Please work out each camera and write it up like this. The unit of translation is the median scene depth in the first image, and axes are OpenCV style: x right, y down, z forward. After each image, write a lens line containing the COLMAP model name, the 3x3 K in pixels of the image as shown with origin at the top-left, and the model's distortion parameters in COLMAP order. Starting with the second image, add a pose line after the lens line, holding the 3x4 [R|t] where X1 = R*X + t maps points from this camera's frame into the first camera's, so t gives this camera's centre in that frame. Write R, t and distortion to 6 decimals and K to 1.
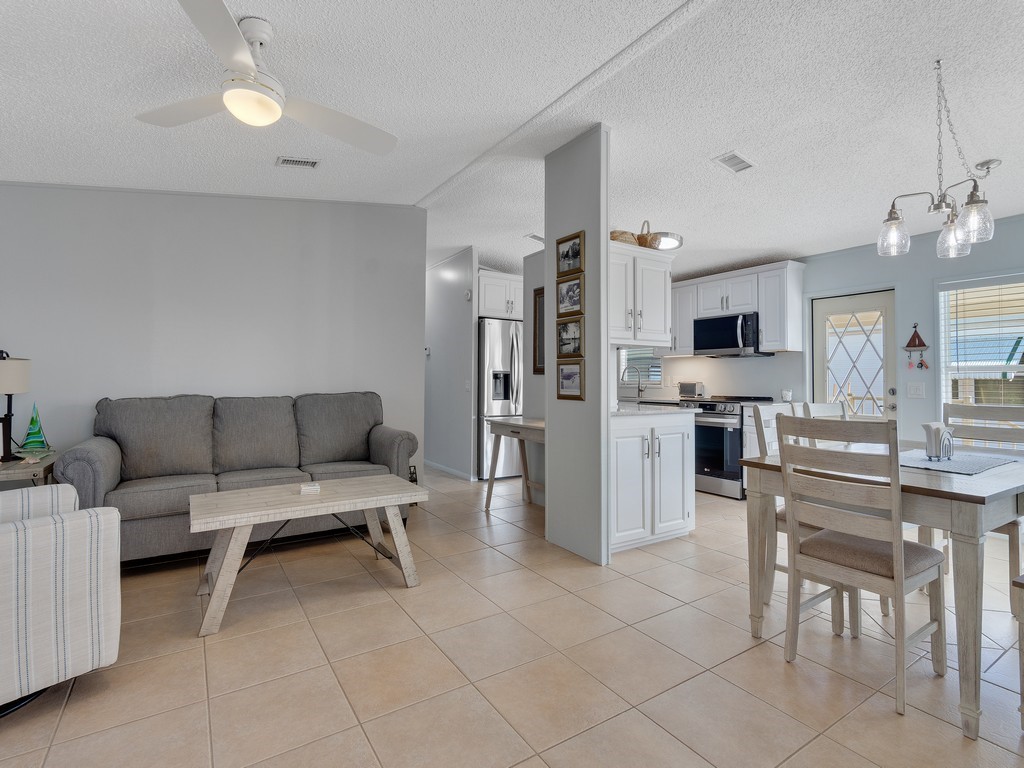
lens RADIAL K [[496.7, 0, 507.7], [0, 496.7, 371.3], [0, 0, 1]] dist [0.009651, -0.004643]
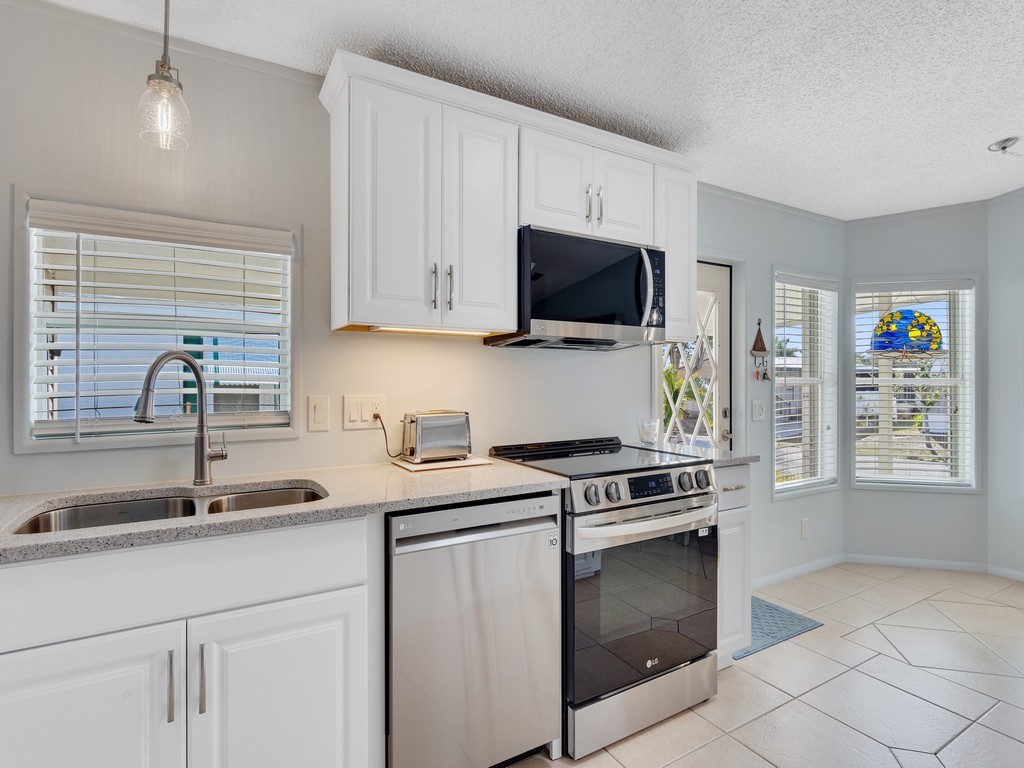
lens RADIAL K [[525.9, 0, 511.1], [0, 525.9, 384.1], [0, 0, 1]] dist [-0.003009, 0.000121]
pose [[0.041251, -0.009808, 0.999101, 0.026172], [-0.015897, 0.999819, 0.010471, -0.002257], [-0.999022, -0.016315, 0.041087, 1.152310]]
